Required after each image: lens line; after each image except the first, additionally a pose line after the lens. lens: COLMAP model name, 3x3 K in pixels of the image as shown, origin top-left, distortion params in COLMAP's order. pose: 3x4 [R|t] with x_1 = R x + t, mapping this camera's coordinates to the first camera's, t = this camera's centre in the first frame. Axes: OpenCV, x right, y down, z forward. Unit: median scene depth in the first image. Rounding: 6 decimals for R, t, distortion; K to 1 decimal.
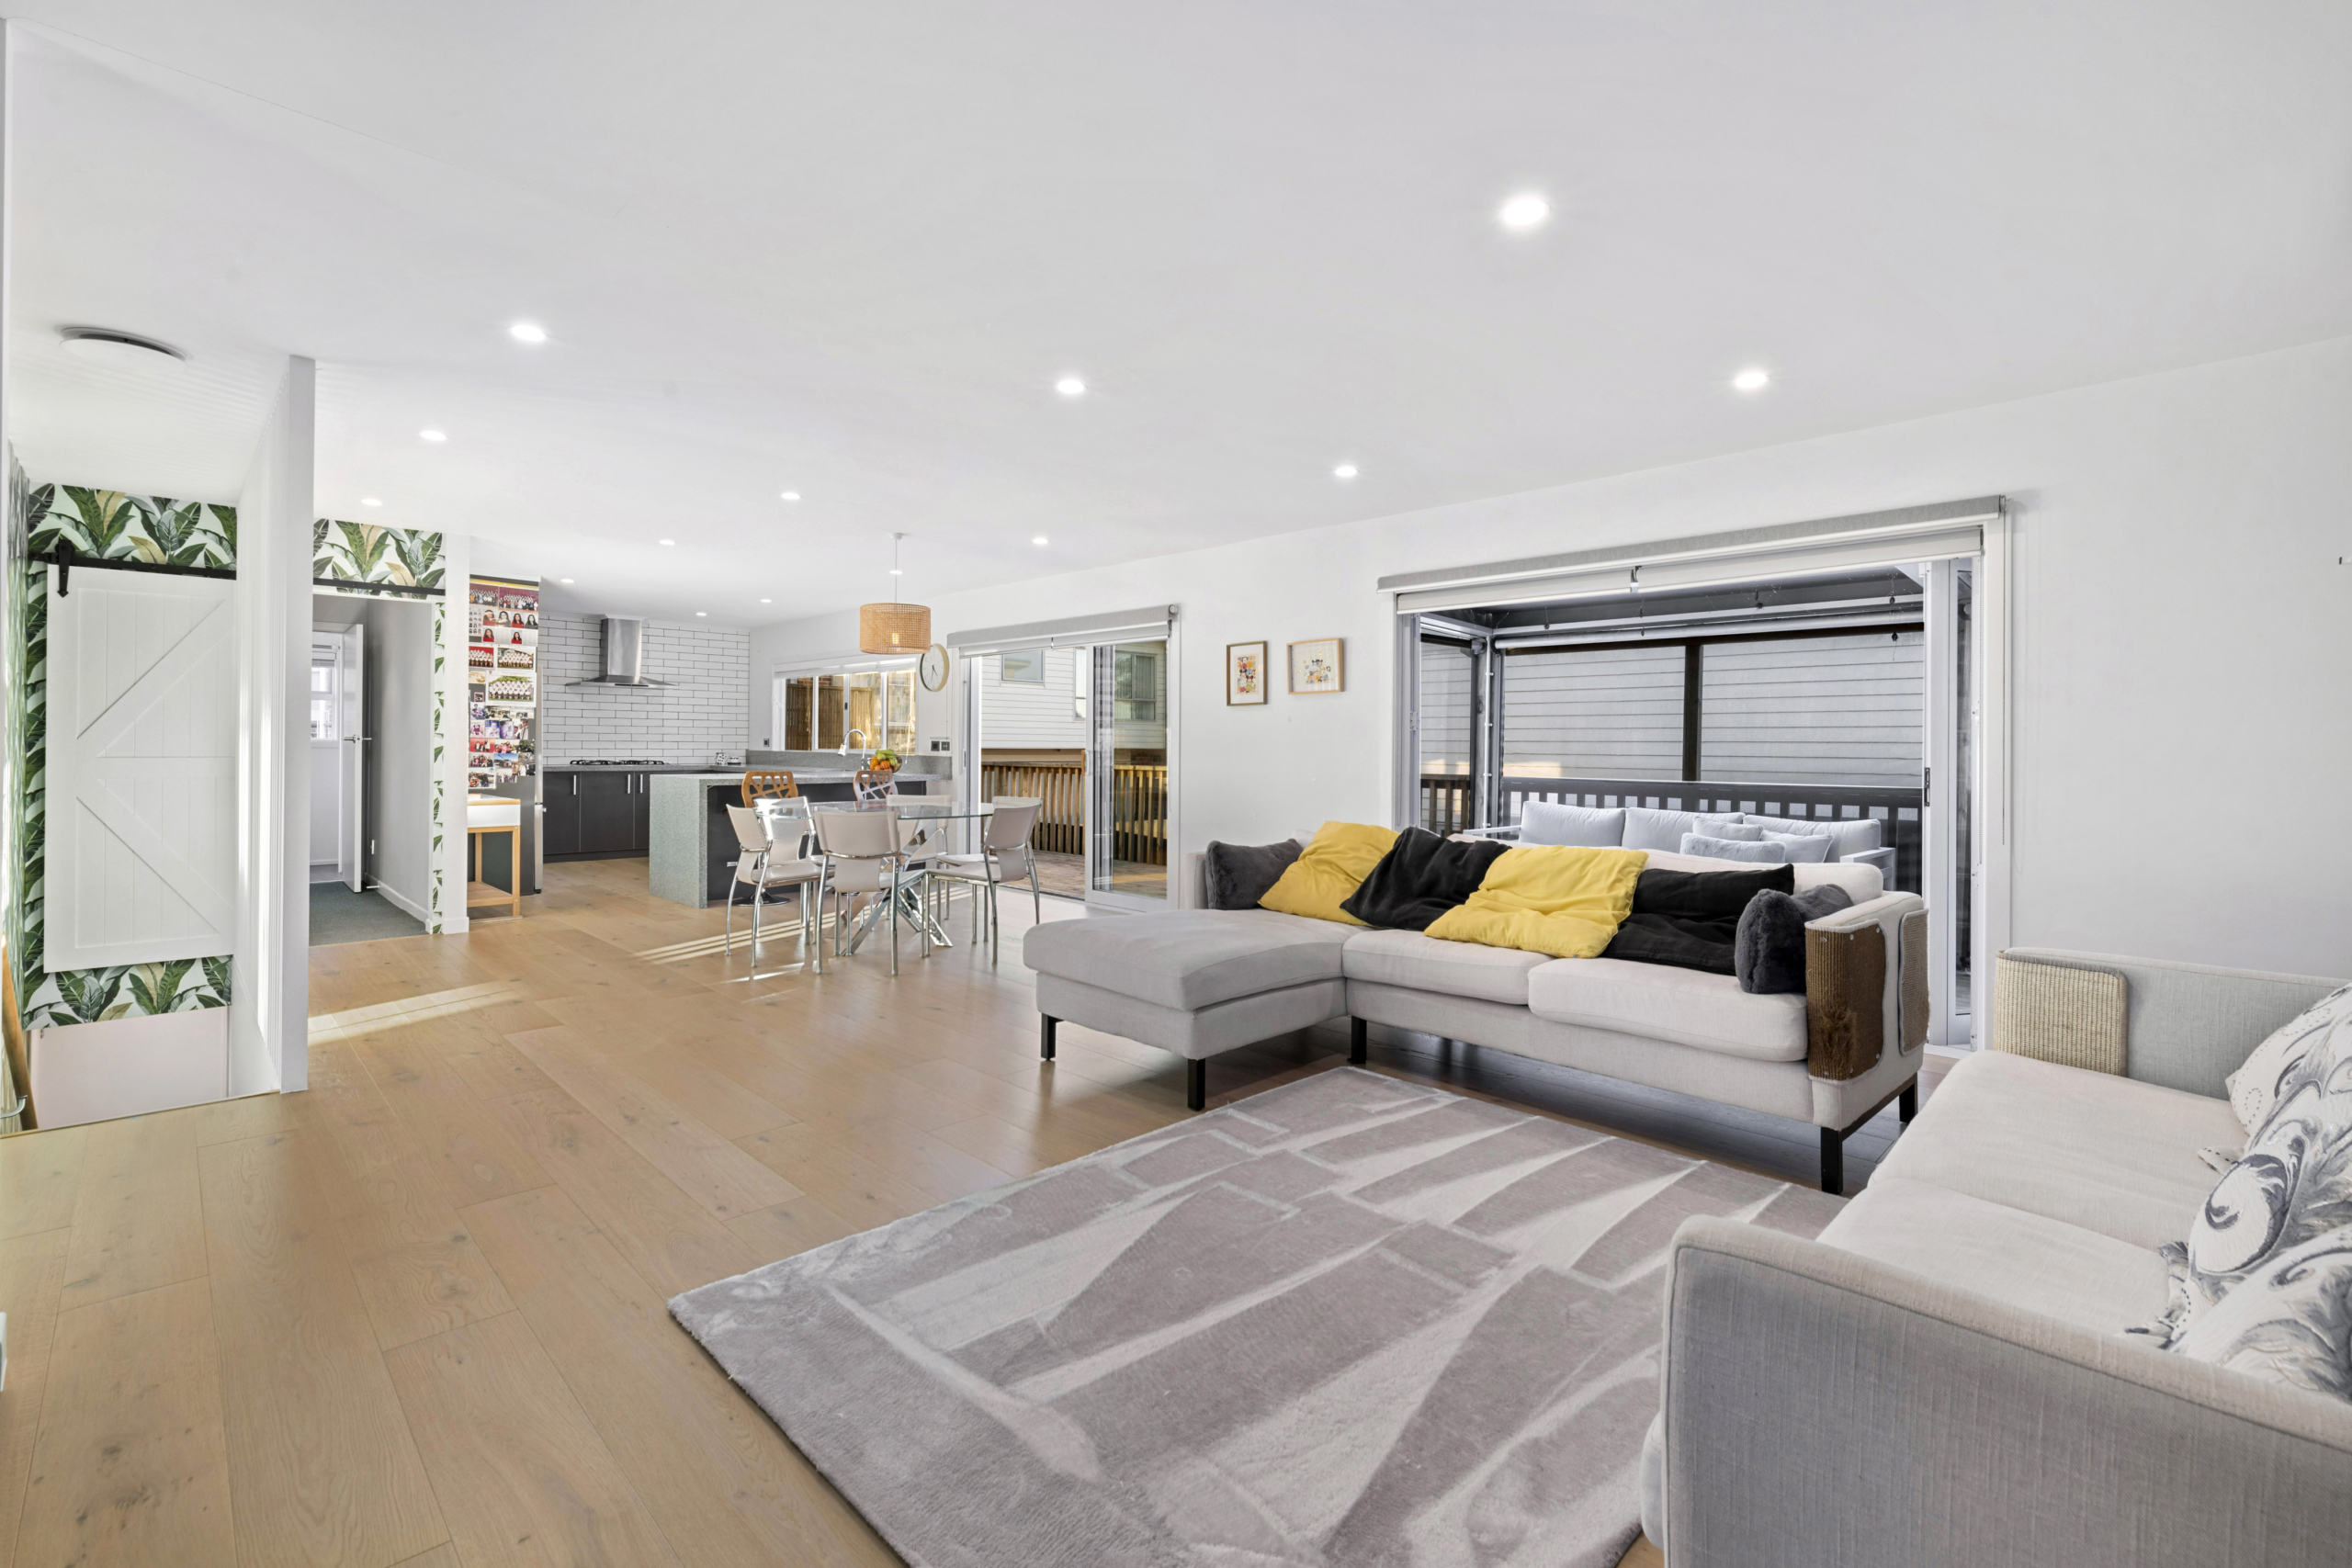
lens RADIAL K [[1020.5, 0, 1166.4], [0, 1020.5, 747.0], [0, 0, 1]] dist [-0.003193, 0.000220]
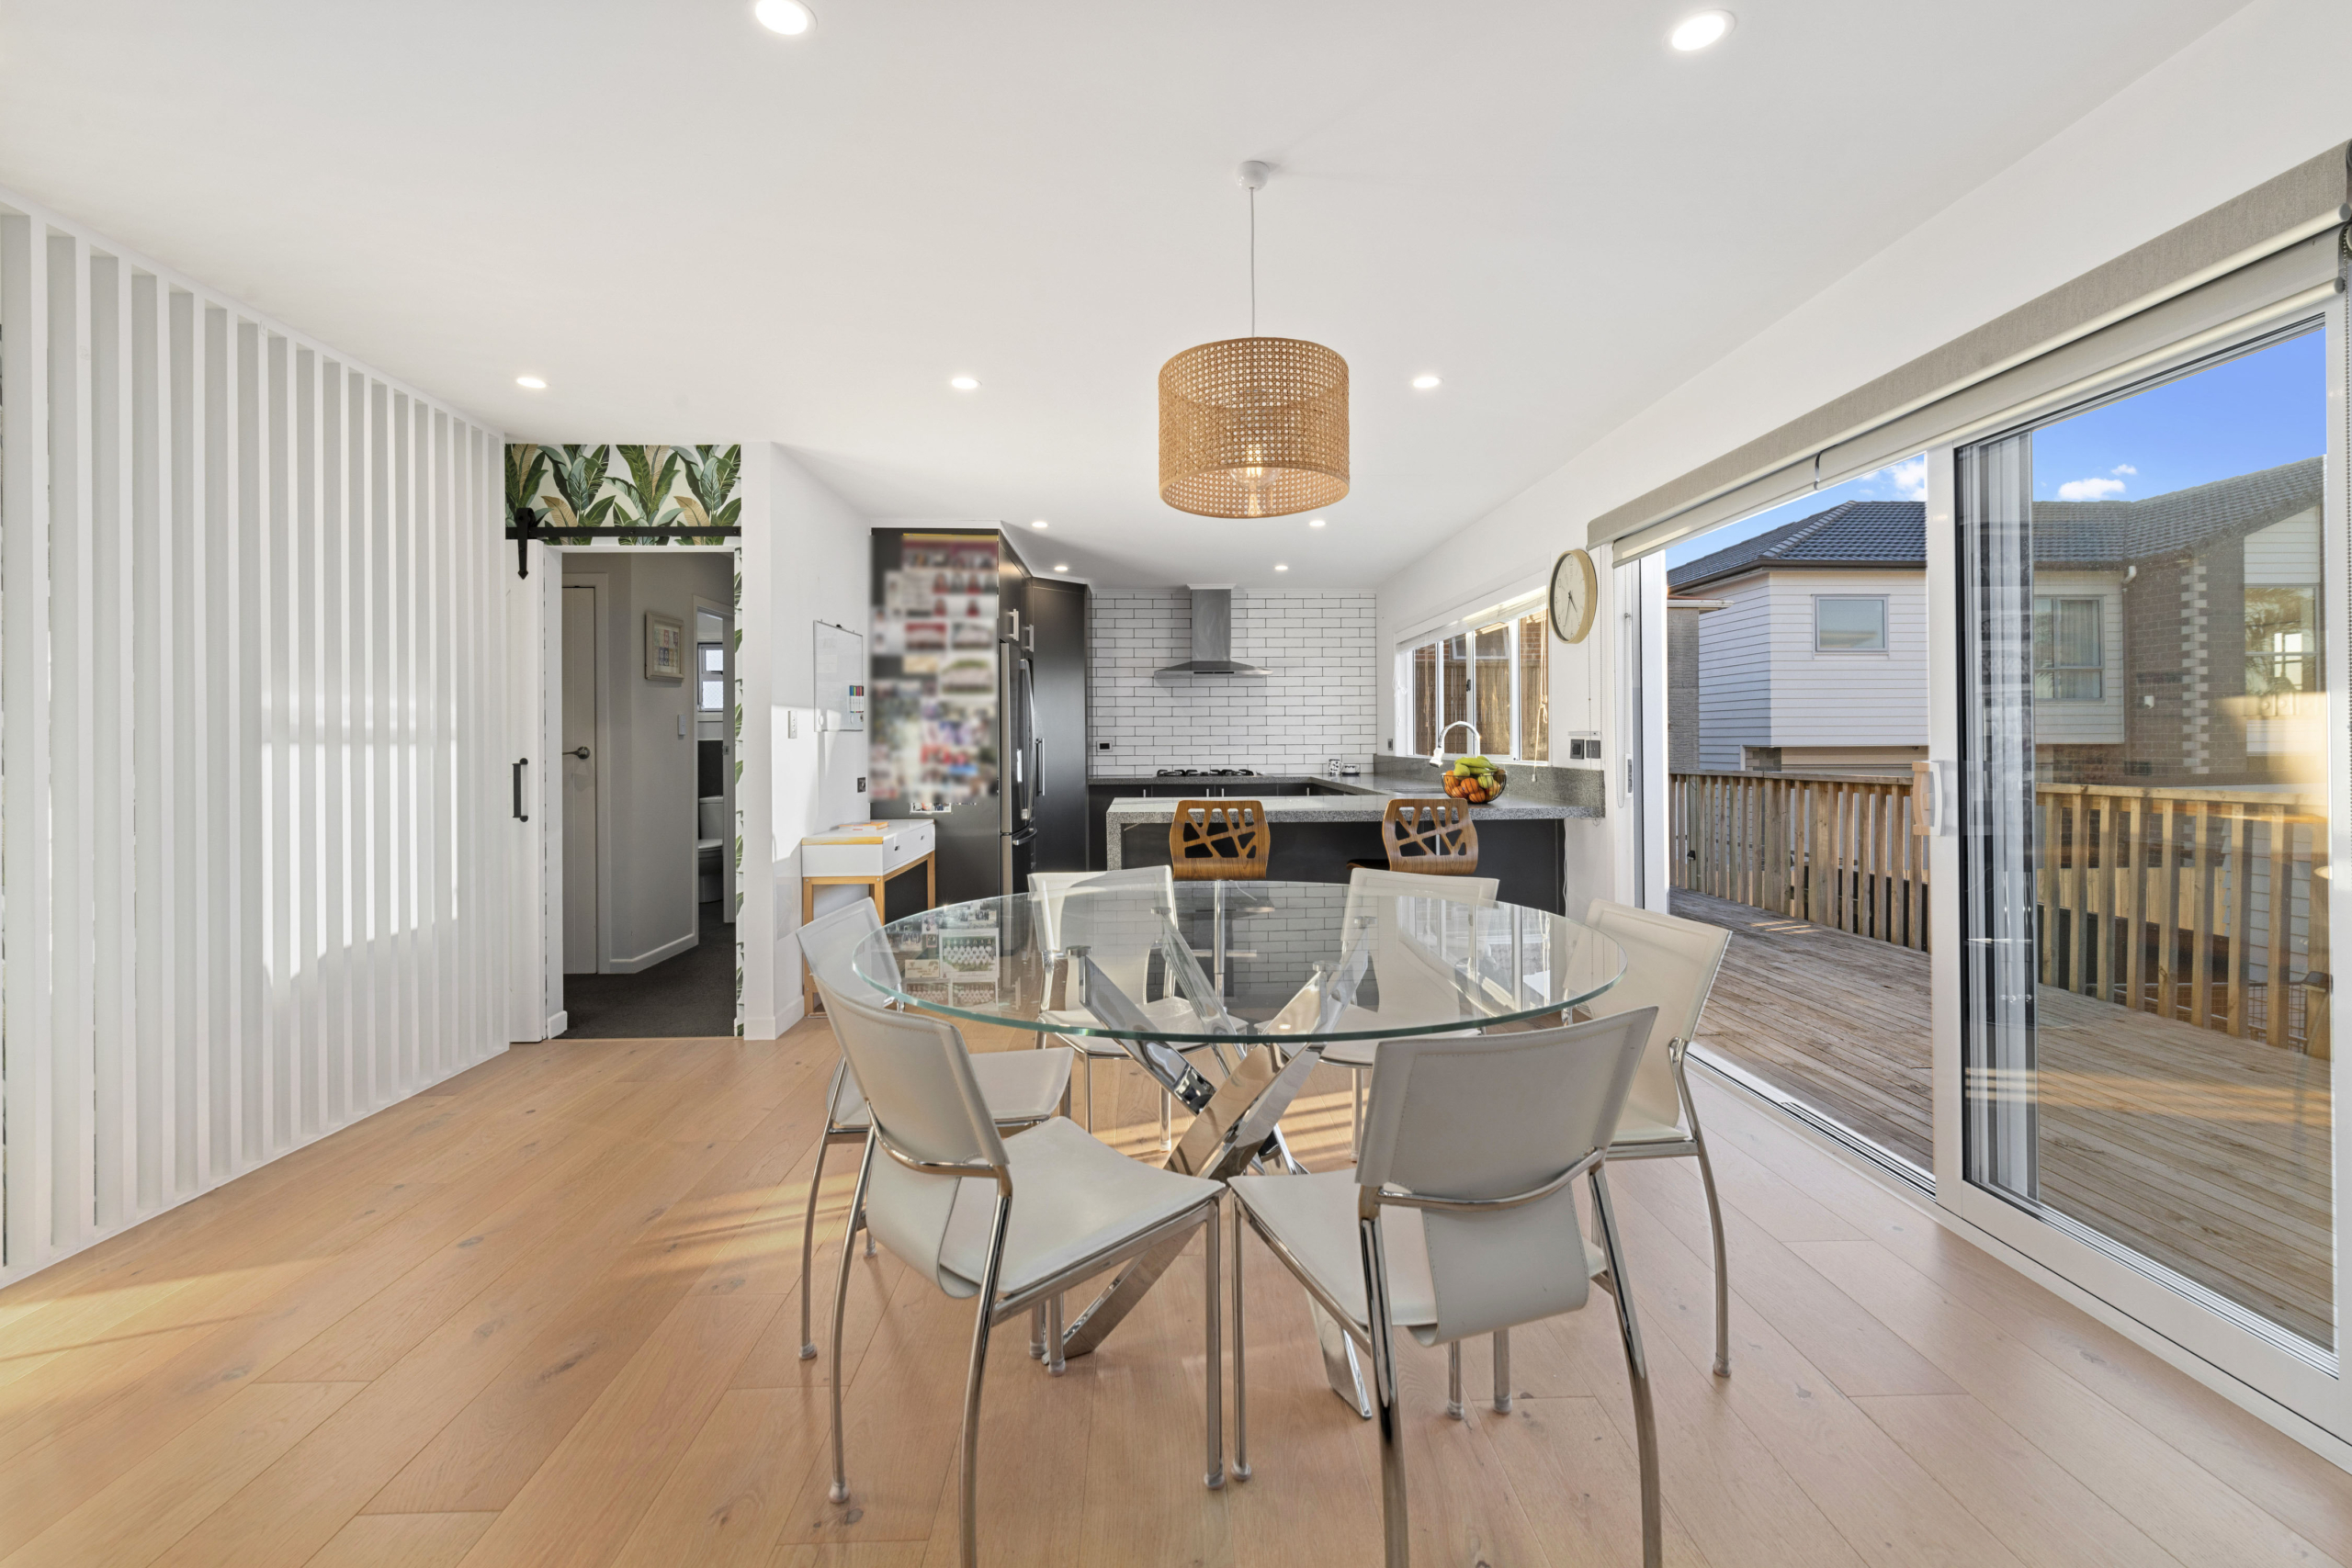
lens RADIAL K [[1020.5, 0, 1180.8], [0, 1020.5, 739.9], [0, 0, 1]] dist [-0.003193, 0.000220]
pose [[0.739484, -0.015736, -0.672990, -0.033940], [0.011528, 0.999876, -0.010713, -0.002610], [0.673076, 0.000164, 0.739574, 0.561282]]
